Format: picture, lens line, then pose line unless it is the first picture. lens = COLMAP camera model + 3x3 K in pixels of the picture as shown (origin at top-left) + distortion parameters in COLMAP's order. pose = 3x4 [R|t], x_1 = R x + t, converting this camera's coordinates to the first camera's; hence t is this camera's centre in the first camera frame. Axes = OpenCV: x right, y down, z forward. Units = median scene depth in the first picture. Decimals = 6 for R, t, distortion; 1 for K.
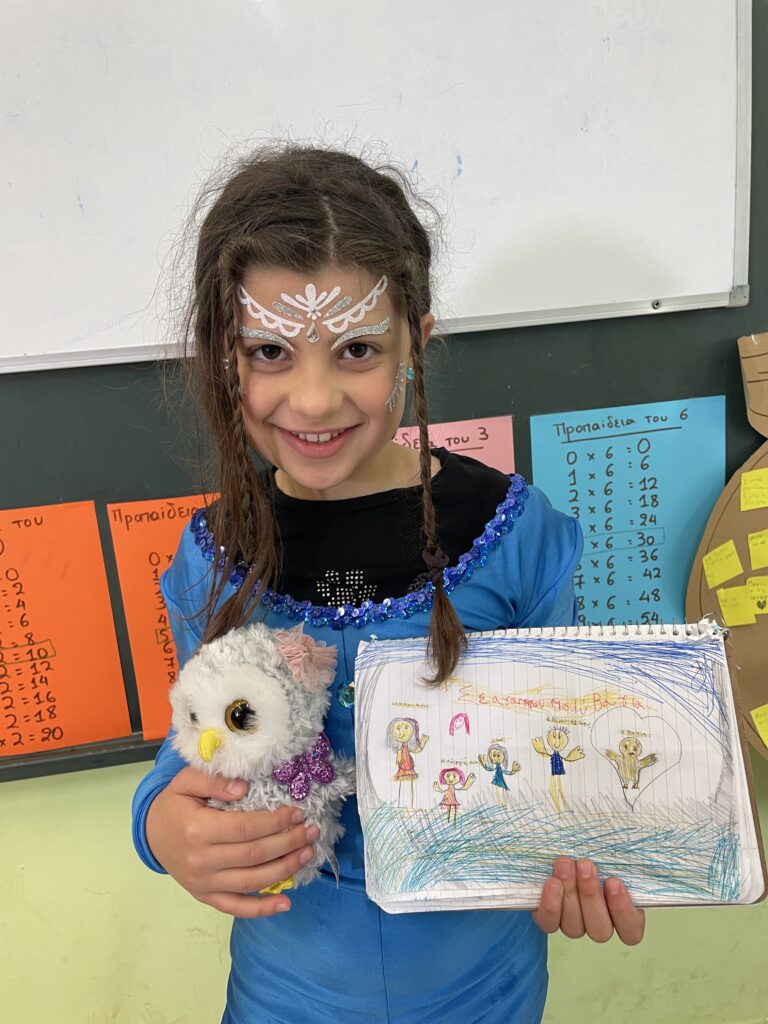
lens RADIAL K [[768.3, 0, 387.9], [0, 768.3, 496.4], [0, 0, 1]] dist [0.080268, -0.106681]
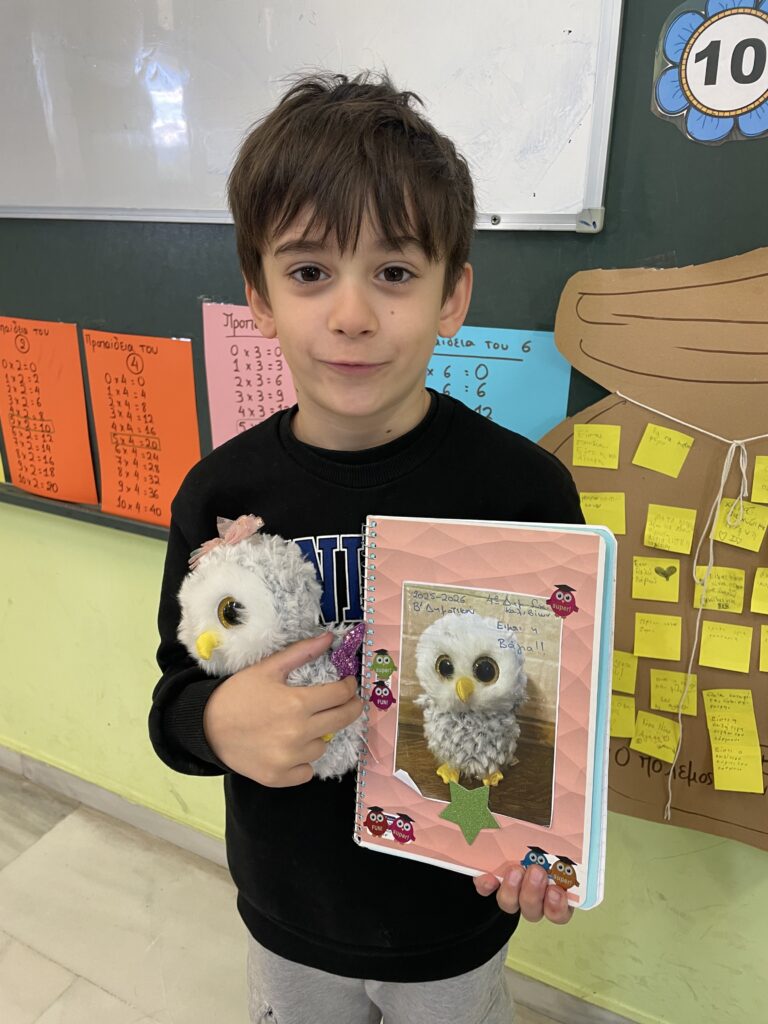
lens RADIAL K [[768.3, 0, 385.7], [0, 768.3, 506.8], [0, 0, 1]] dist [0.080268, -0.106681]
pose [[0.833331, 0.286977, -0.472444, 0.749755], [-0.206671, 0.954446, 0.215218, -0.088749], [0.512685, -0.081707, 0.854680, 0.104289]]
